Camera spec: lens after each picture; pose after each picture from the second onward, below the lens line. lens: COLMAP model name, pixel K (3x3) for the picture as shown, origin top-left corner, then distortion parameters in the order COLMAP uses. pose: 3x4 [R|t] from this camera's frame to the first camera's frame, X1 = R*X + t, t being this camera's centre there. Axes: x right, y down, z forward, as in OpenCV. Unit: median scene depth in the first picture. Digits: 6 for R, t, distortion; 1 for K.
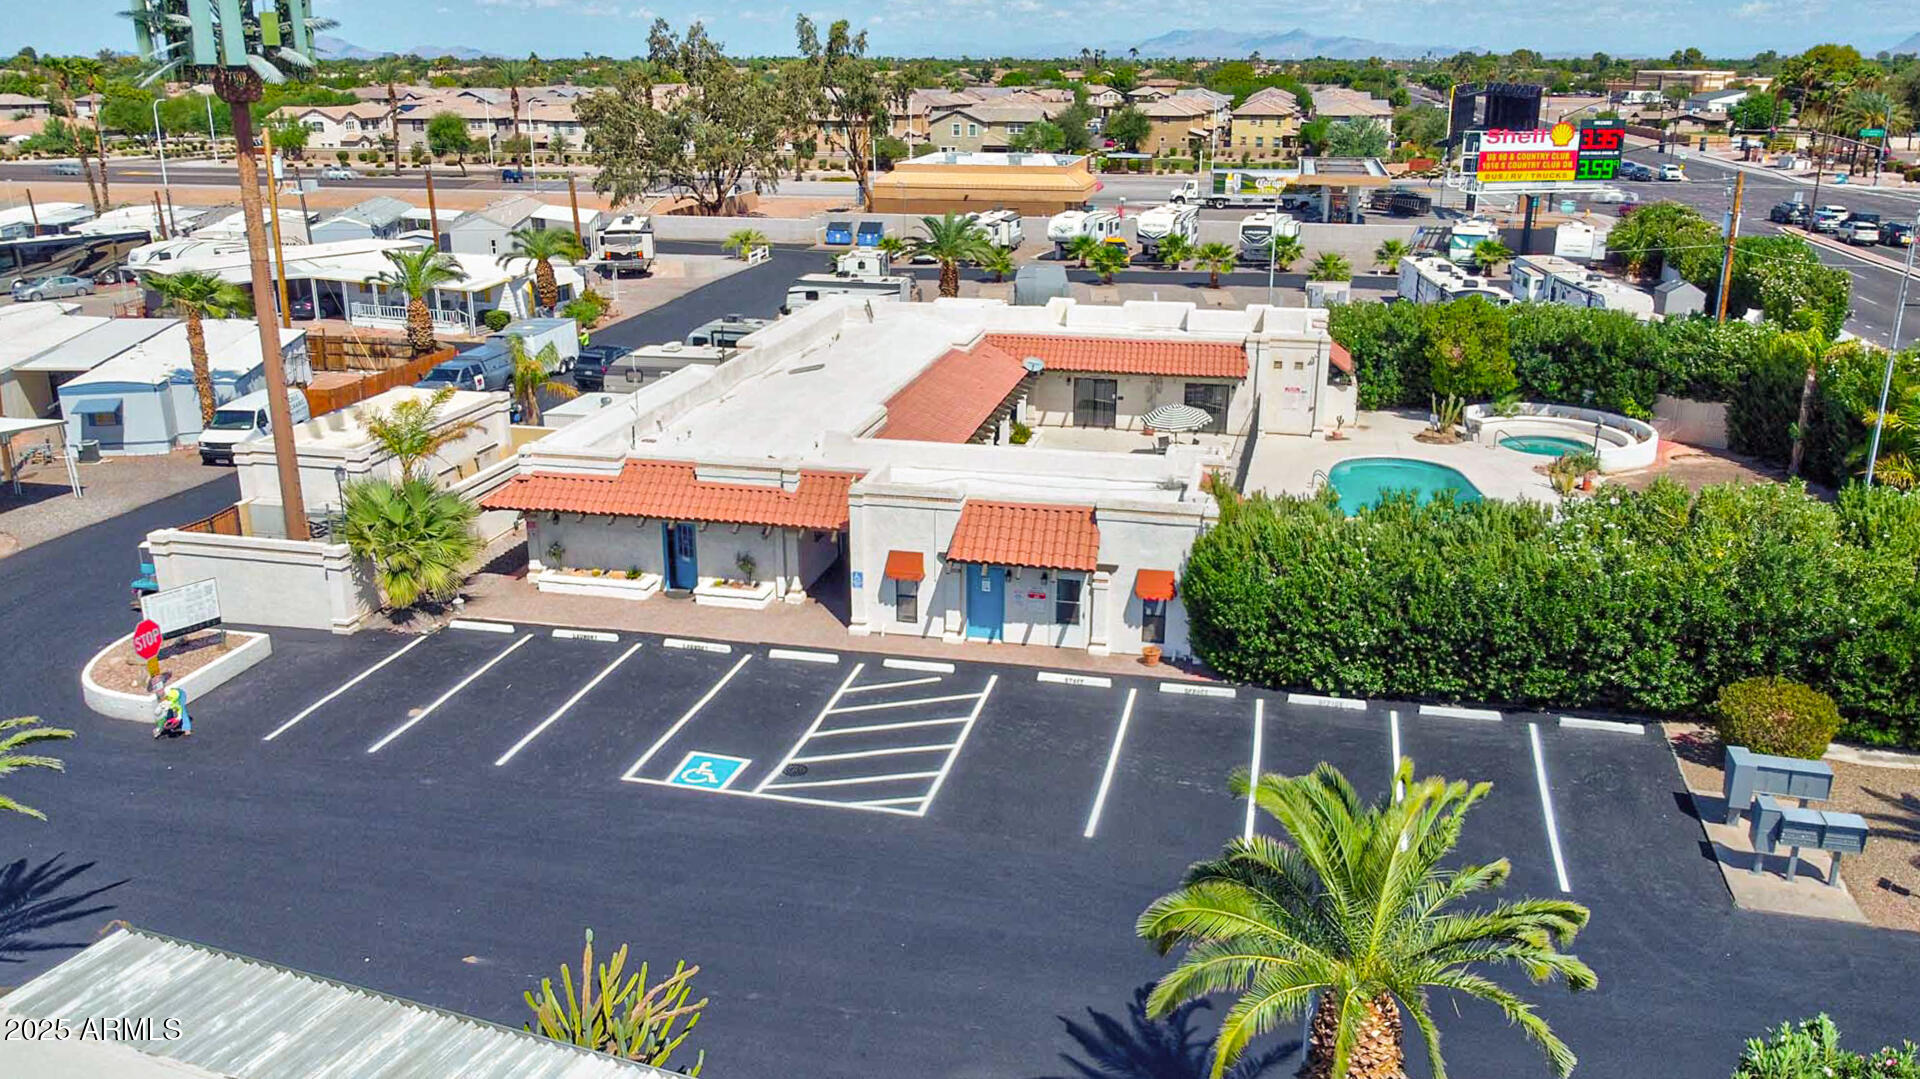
lens RADIAL K [[1491.0, 0, 960.0], [0, 1491.0, 539.5], [0, 0, 1]] dist [-0.034035, -0.005056]
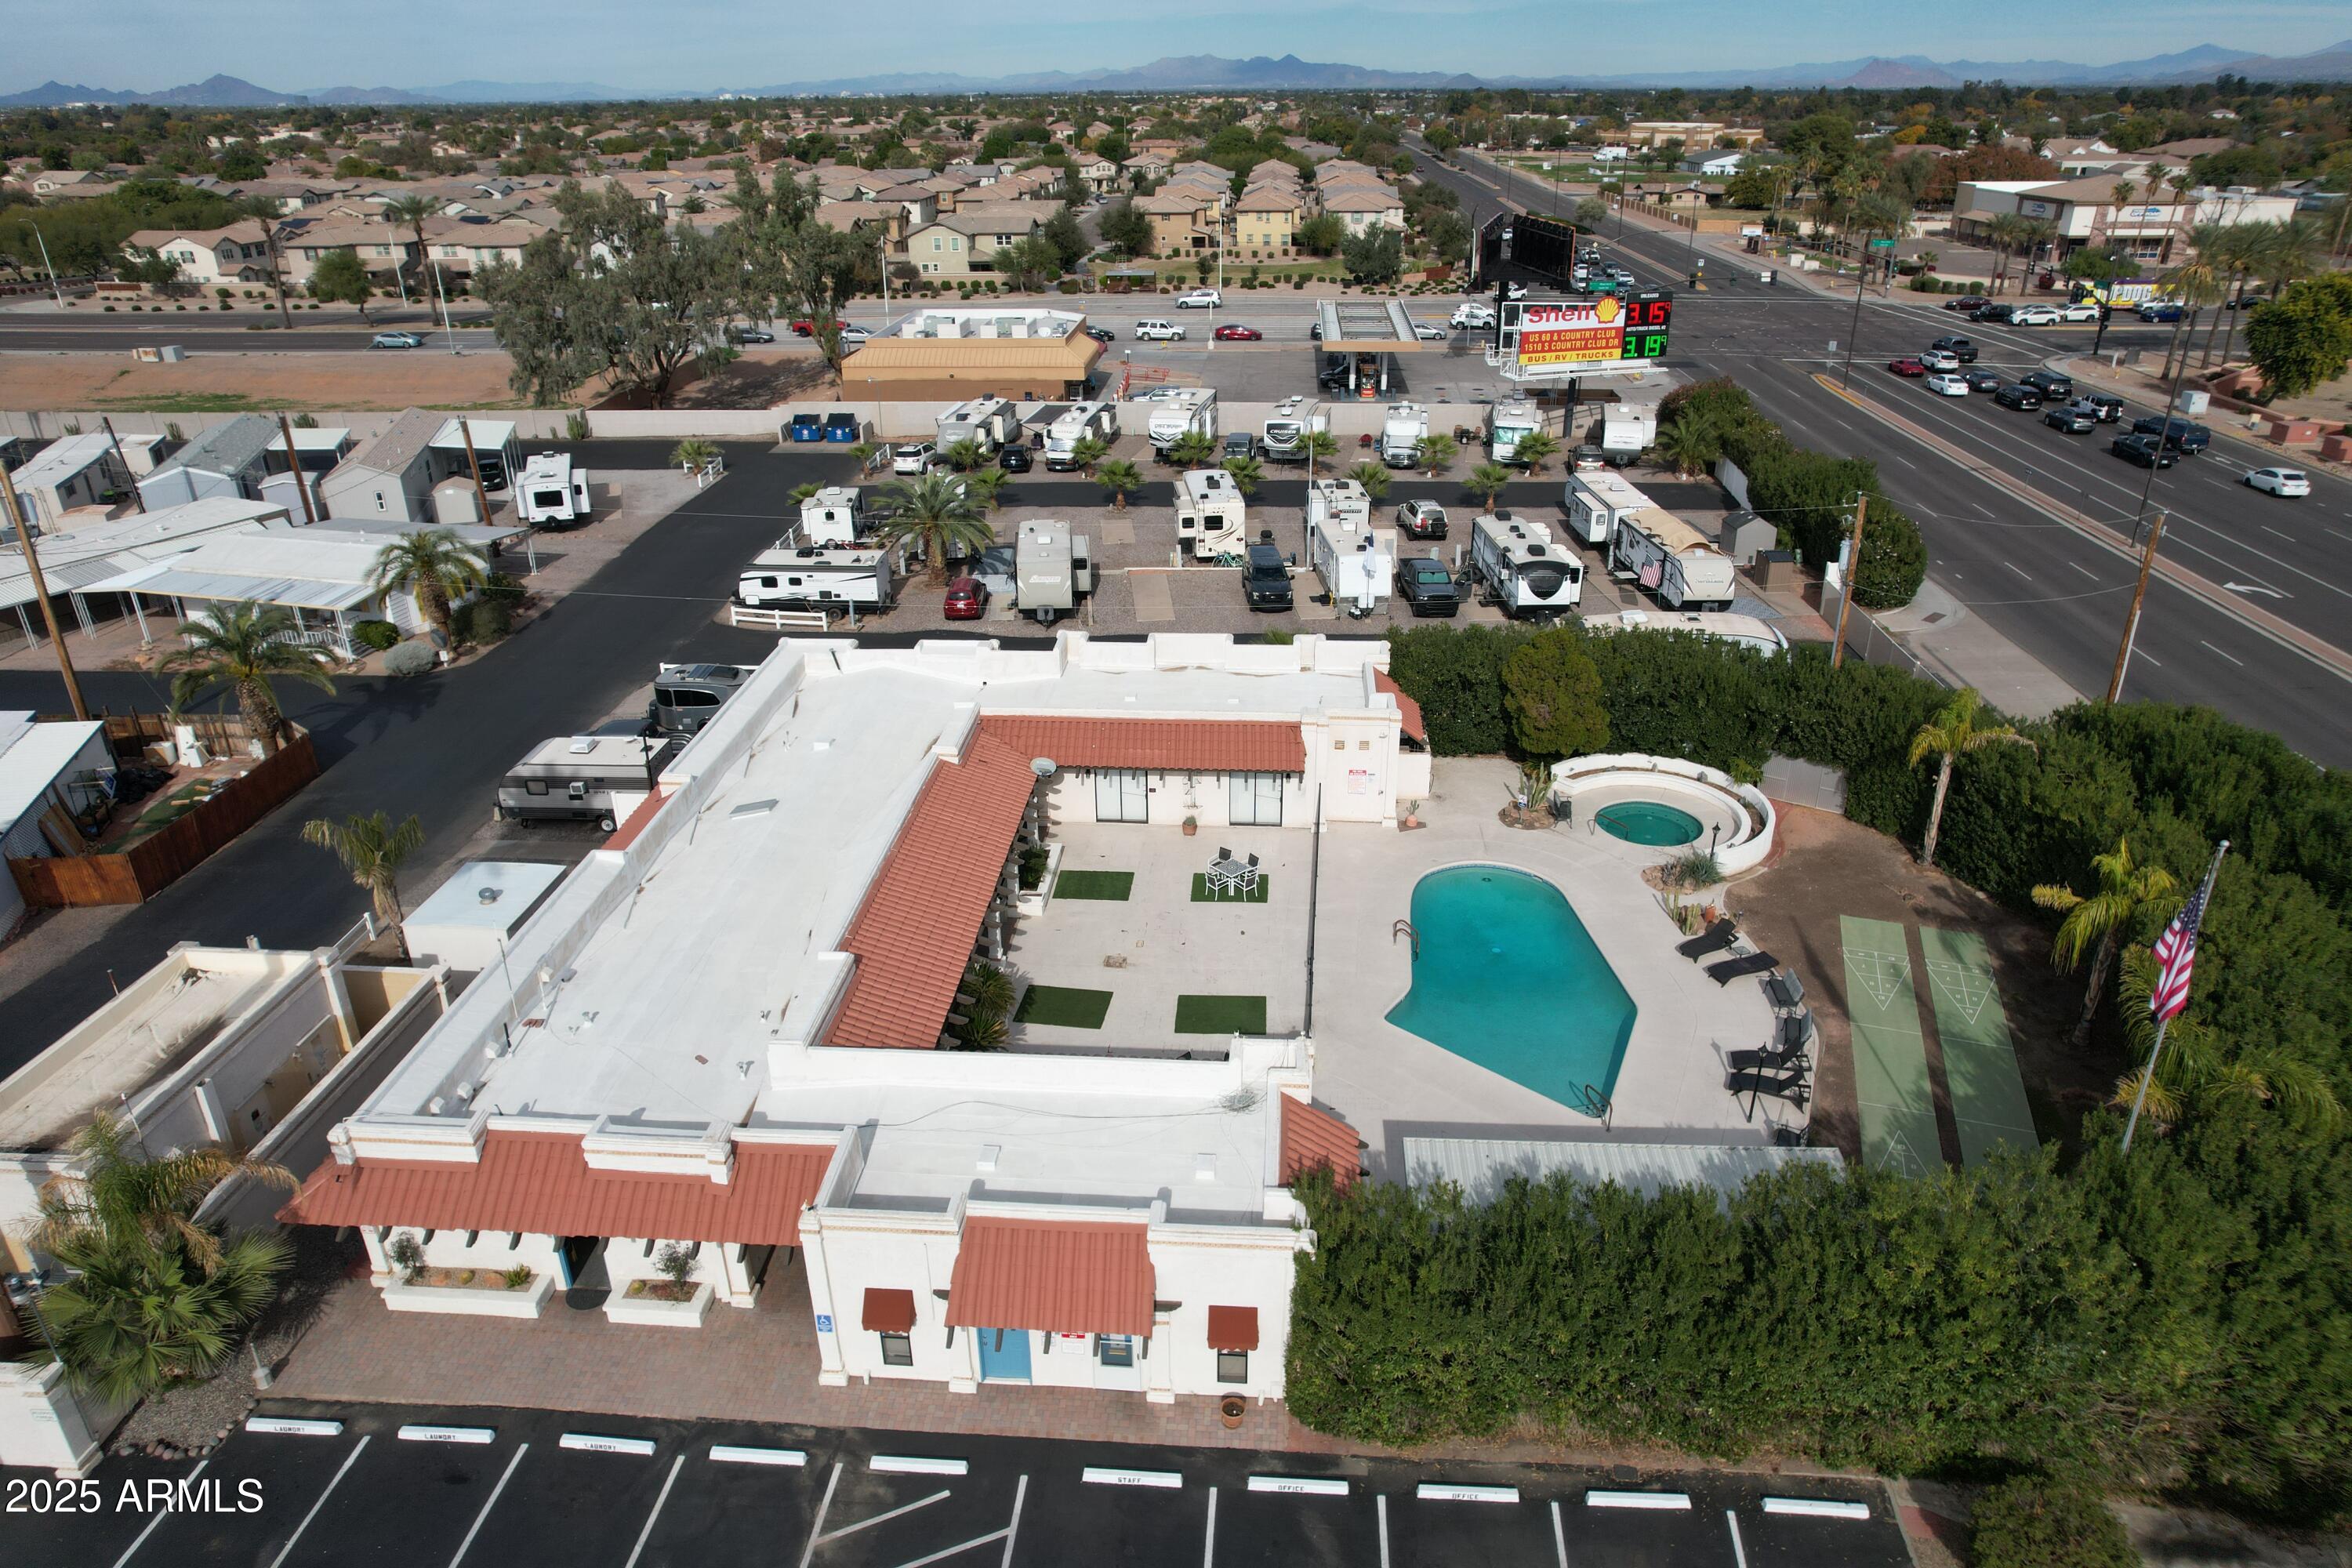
lens RADIAL K [[1502.1, 0, 1186.2], [0, 1502.1, 782.2], [0, 0, 1]] dist [-0.108253, 0.094445]
pose [[0.988868, -0.065953, 0.133377, 0.009533], [0.048559, 0.990363, 0.129704, -0.116463], [-0.140646, -0.121783, 0.982541, 0.106030]]
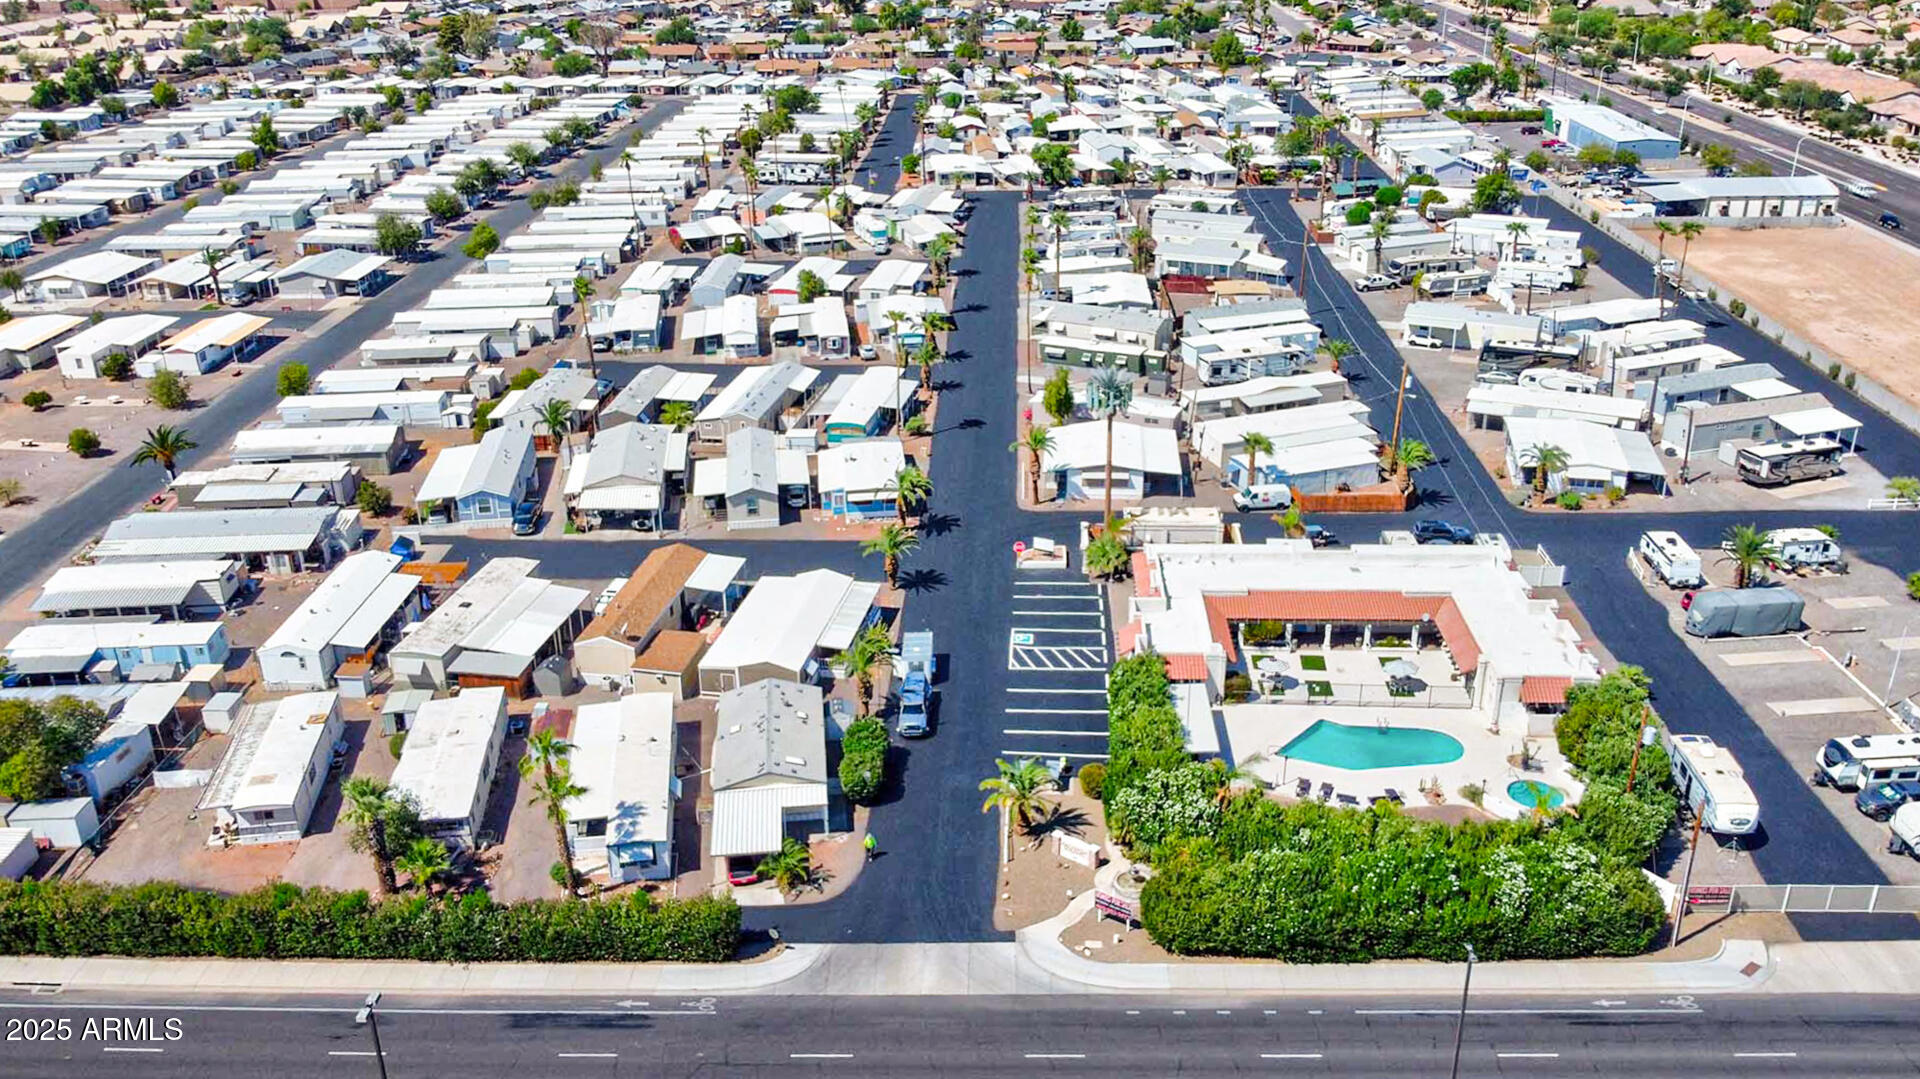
lens RADIAL K [[1491.0, 0, 960.0], [0, 1491.0, 539.5], [0, 0, 1]] dist [-0.034035, -0.005056]
pose [[0.169112, 0.397552, -0.901861, 0.901464], [-0.285431, 0.895583, 0.341262, -0.380304], [0.943361, 0.199708, 0.264927, -0.053473]]
